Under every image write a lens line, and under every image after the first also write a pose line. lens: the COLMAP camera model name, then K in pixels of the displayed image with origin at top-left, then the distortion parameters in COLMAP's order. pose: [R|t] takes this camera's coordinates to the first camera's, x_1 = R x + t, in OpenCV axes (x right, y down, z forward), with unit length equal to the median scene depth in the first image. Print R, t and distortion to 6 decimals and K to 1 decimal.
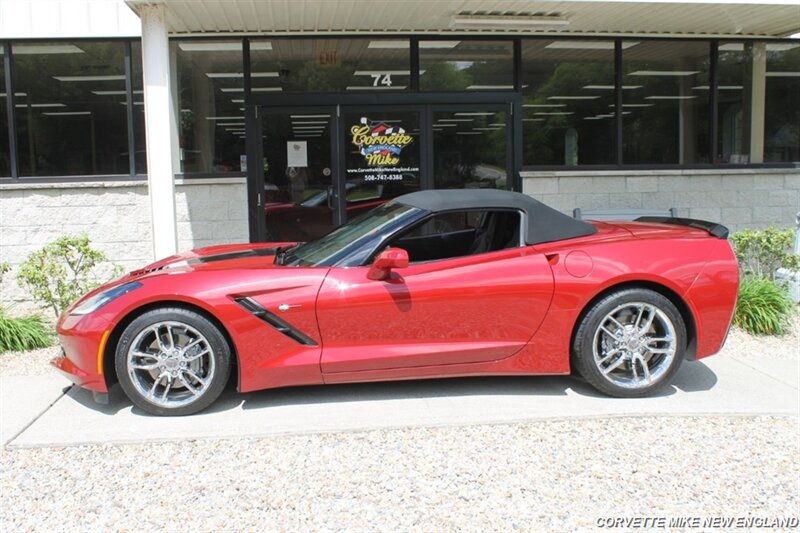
lens RADIAL K [[816.8, 0, 397.4], [0, 816.8, 271.2], [0, 0, 1]] dist [-0.082792, 0.000000]
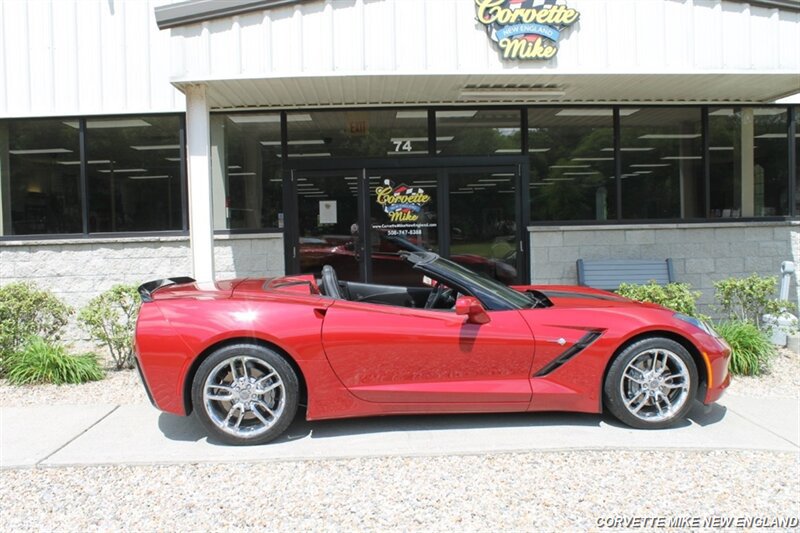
lens RADIAL K [[737.0, 0, 400.2], [0, 737.0, 271.9], [0, 0, 1]] dist [-0.094284, 0.000000]
pose [[0.997288, -0.001134, -0.073584, 0.052420], [-0.003250, 0.998227, -0.059439, -0.000405], [0.073521, 0.059517, 0.995516, -0.005726]]
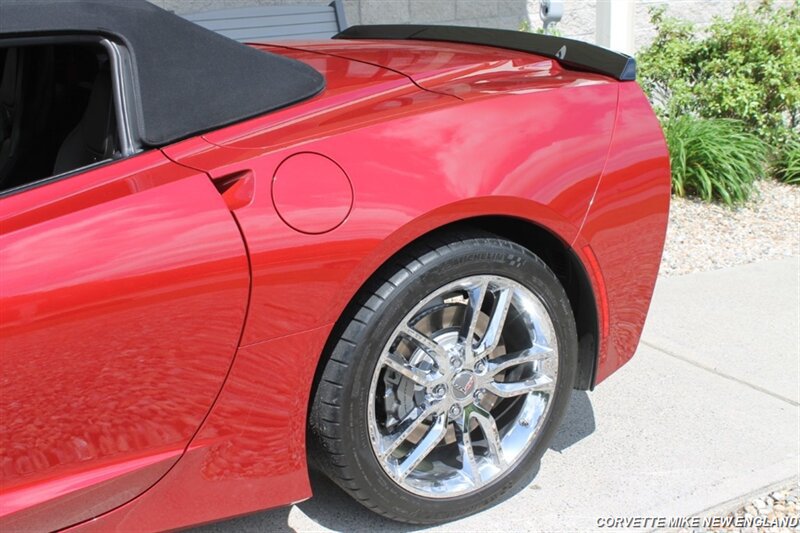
lens RADIAL K [[1042.8, 0, 398.0], [0, 1042.8, 266.9], [0, 0, 1]] dist [-0.126677, 0.000000]
pose [[0.889760, -0.153051, 0.430003, 0.035191], [0.075907, 0.978602, 0.191247, -0.030574], [-0.450073, -0.137524, 0.882339, 0.317986]]
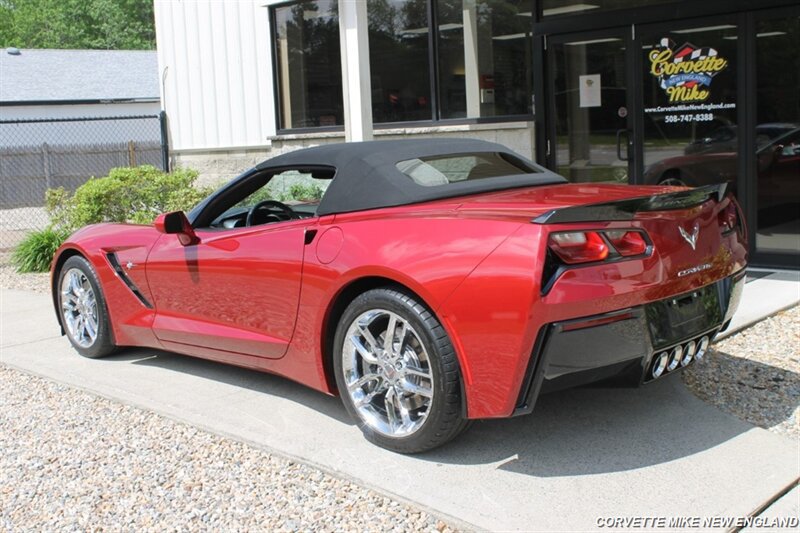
lens RADIAL K [[917.1, 0, 402.1], [0, 917.1, 263.6], [0, 0, 1]] dist [-0.049799, 0.000000]
pose [[0.647252, 0.096487, -0.756145, 0.461119], [-0.060816, 0.995331, 0.074949, -0.030499], [0.759846, -0.002525, 0.650098, 0.272262]]
